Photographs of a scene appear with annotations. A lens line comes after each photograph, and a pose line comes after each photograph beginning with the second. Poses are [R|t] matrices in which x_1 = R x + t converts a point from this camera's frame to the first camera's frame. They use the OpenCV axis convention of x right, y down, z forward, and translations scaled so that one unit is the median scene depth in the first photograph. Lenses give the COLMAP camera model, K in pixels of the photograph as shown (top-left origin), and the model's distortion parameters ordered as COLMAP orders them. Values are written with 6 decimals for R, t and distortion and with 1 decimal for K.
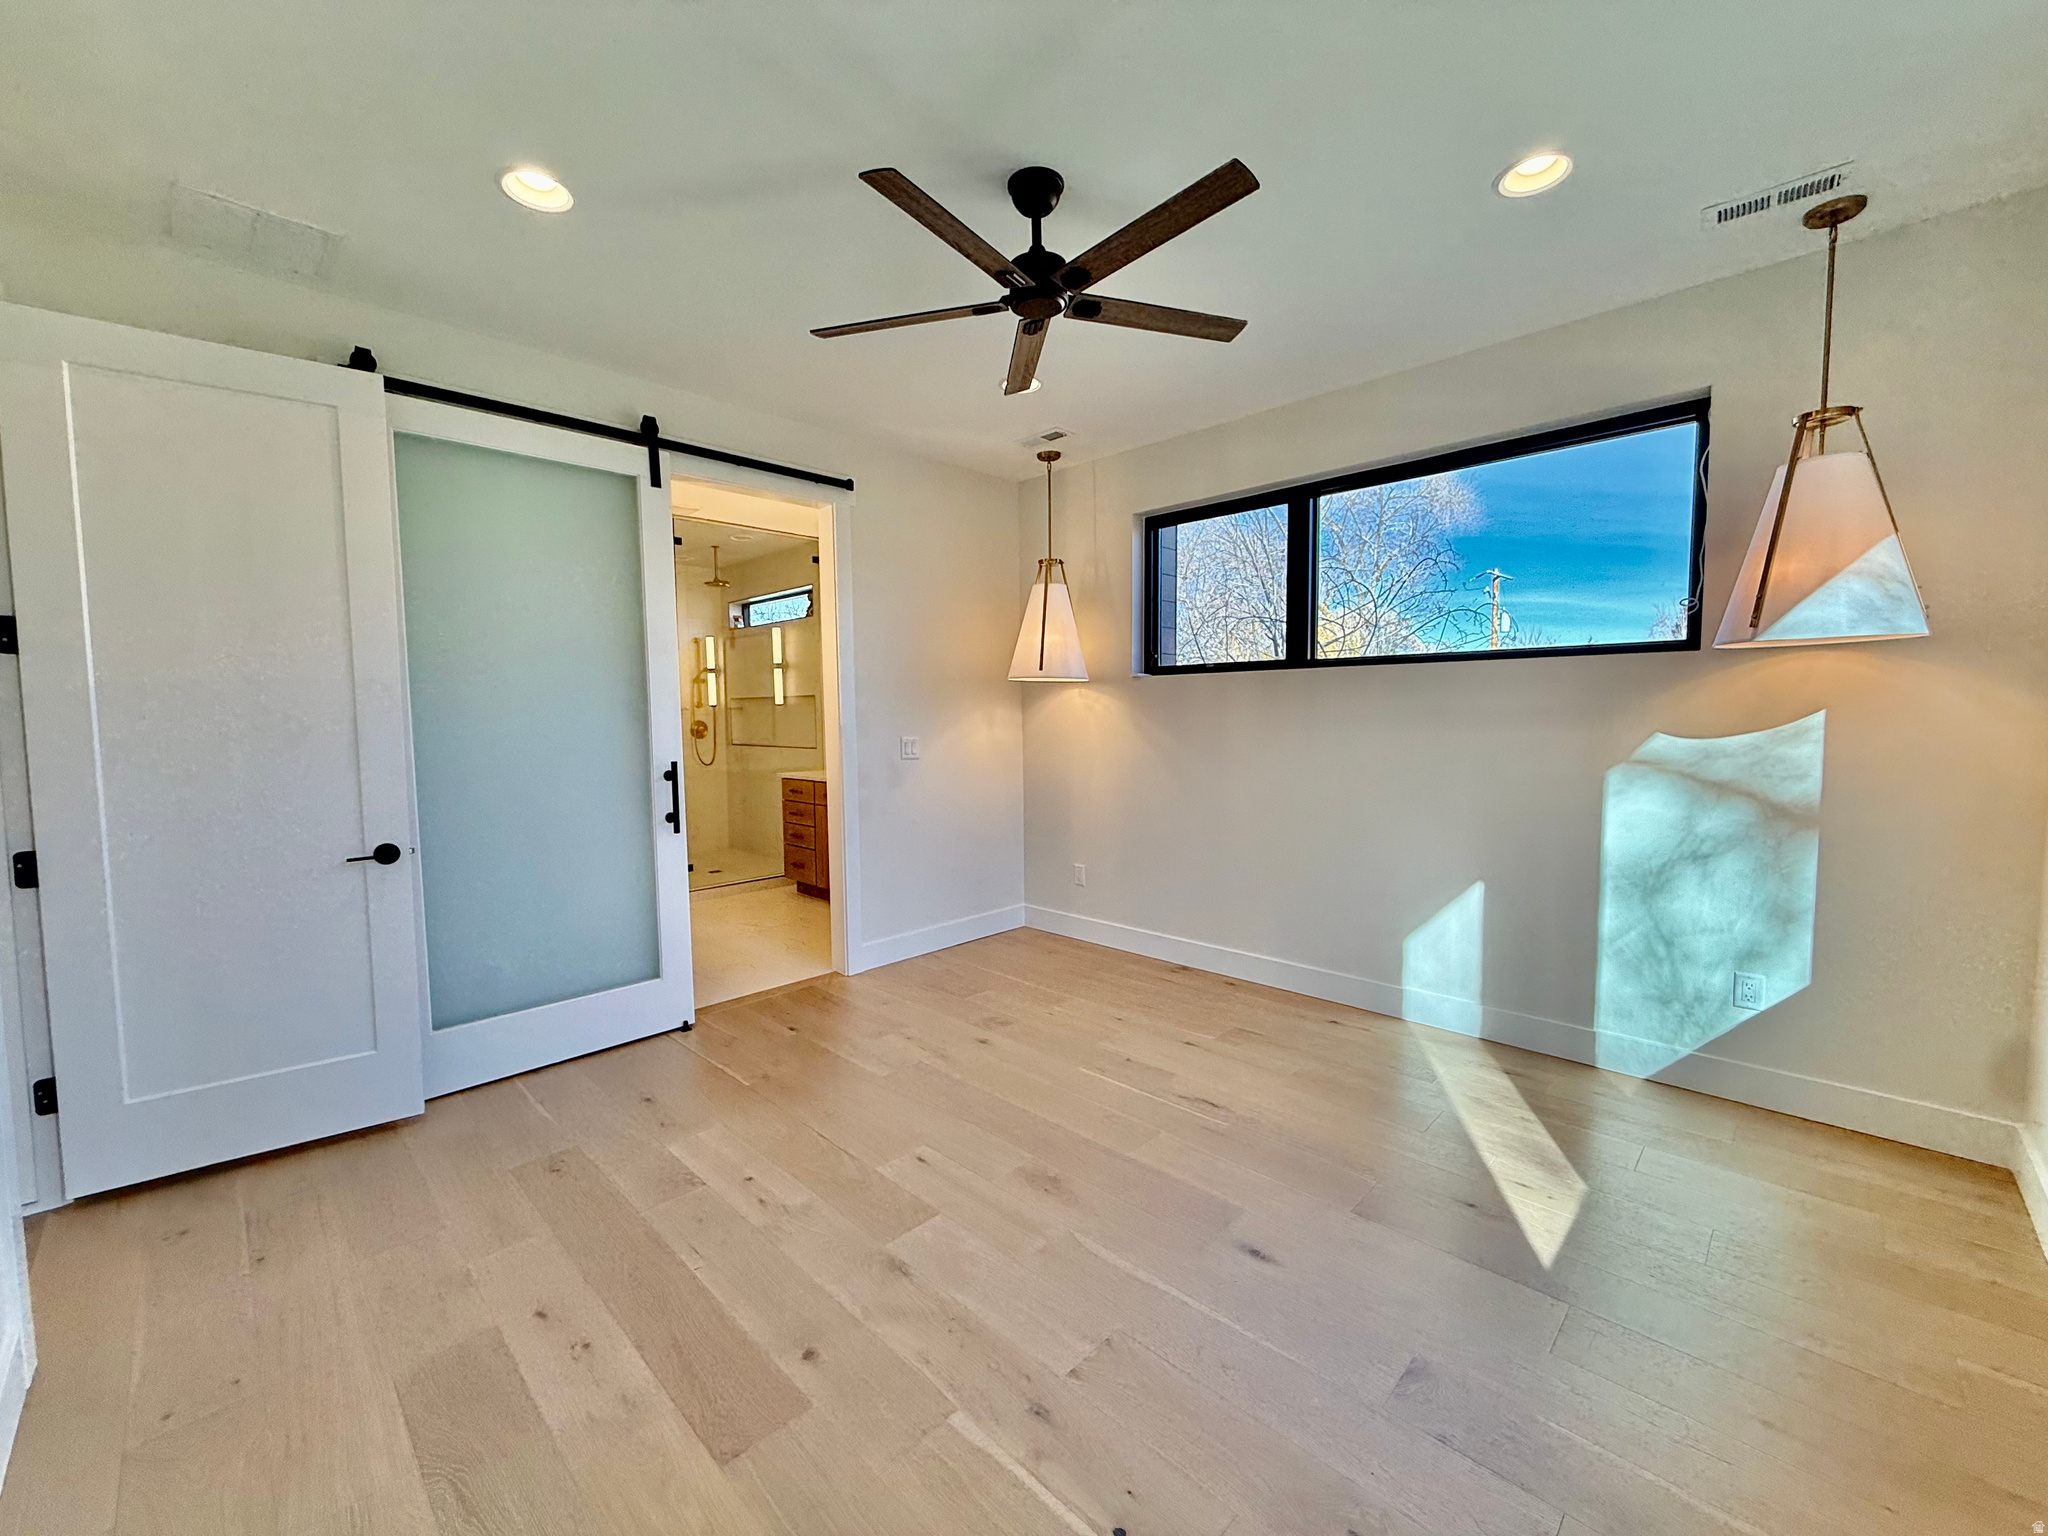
lens RADIAL K [[816.5, 0, 1017.4], [0, 816.5, 767.7], [0, 0, 1]] dist [-0.001240, -0.000255]
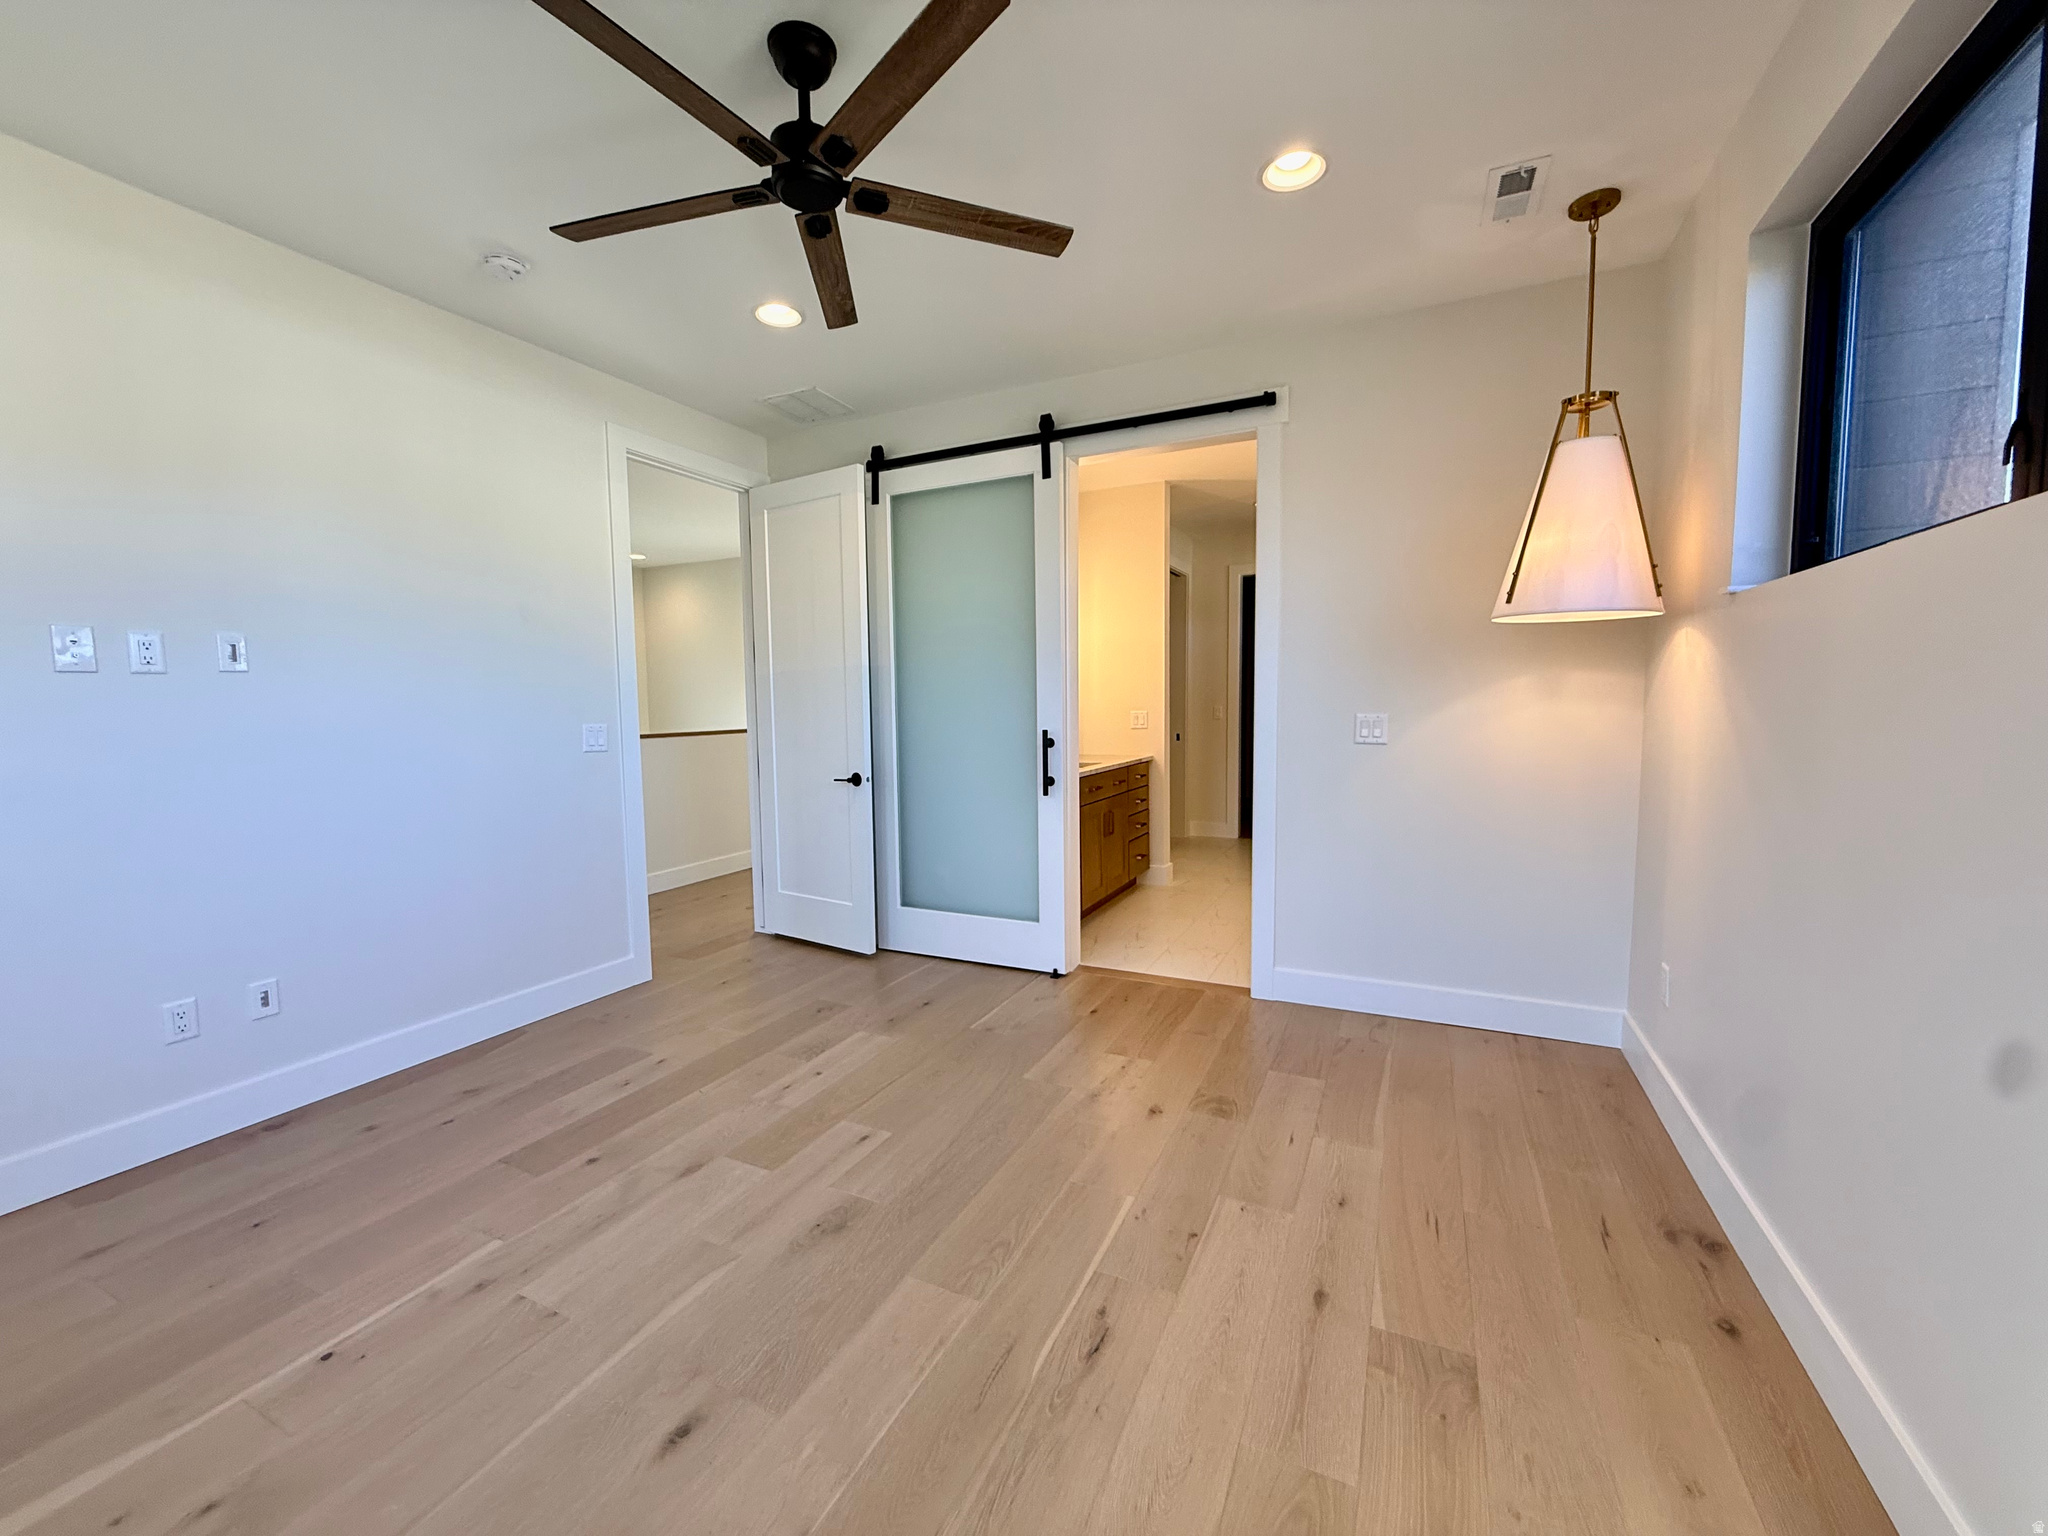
lens RADIAL K [[816.5, 0, 1017.4], [0, 816.5, 767.7], [0, 0, 1]] dist [-0.001240, -0.000255]
pose [[0.318819, 0.082966, -0.944177, 0.707217], [-0.054603, 0.996115, 0.069092, -0.035728], [0.946241, 0.029527, 0.322111, 0.719687]]
